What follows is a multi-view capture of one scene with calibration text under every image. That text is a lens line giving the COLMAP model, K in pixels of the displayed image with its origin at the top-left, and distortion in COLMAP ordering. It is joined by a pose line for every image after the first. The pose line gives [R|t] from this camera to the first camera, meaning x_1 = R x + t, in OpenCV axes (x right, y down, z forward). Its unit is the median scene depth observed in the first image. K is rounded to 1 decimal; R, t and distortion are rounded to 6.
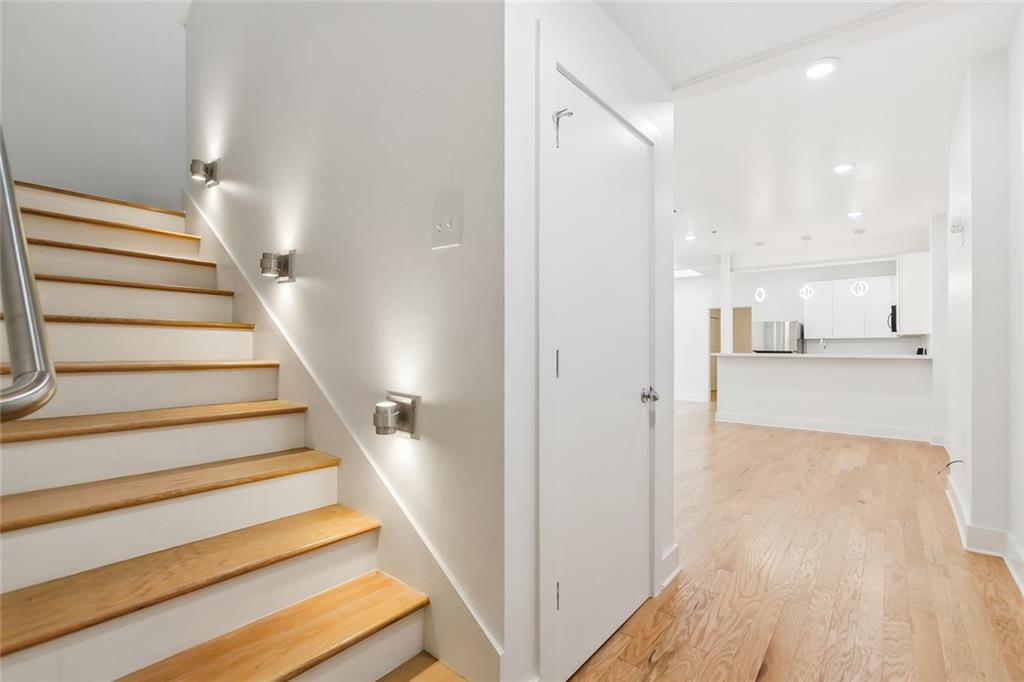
lens RADIAL K [[462.4, 0, 517.3], [0, 462.4, 339.3], [0, 0, 1]] dist [0.003146, 0.001516]
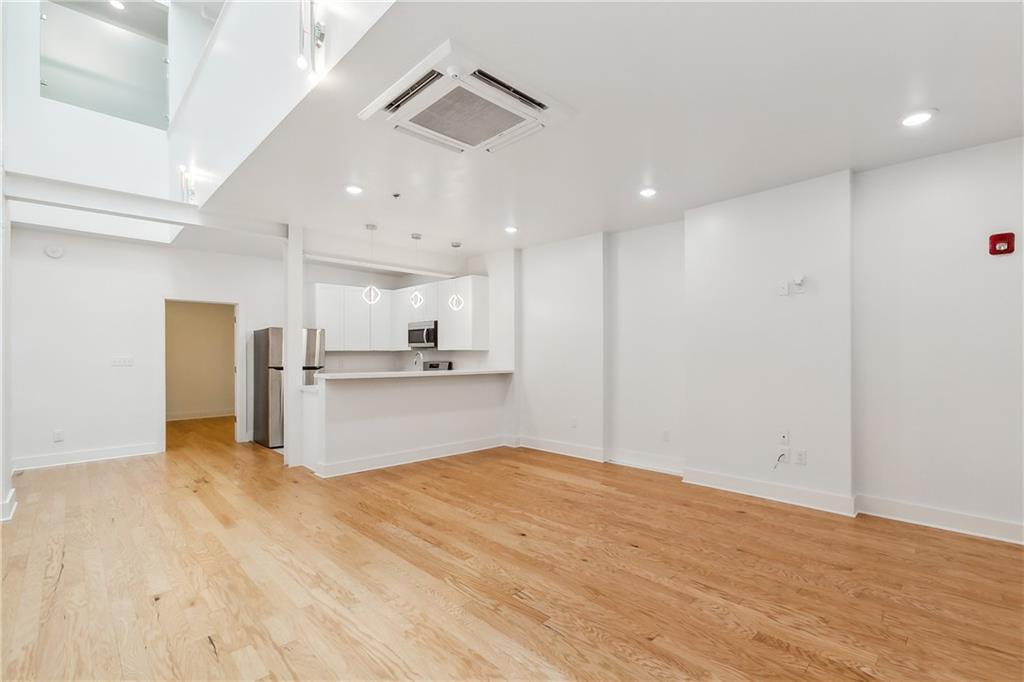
lens RADIAL K [[468.8, 0, 508.6], [0, 468.8, 351.9], [0, 0, 1]] dist [-0.000330, 0.000347]
pose [[0.127114, -0.003804, 0.991881, -0.204929], [-0.013268, 0.999897, 0.005535, -0.011731], [-0.991799, -0.013864, 0.127051, 0.690540]]
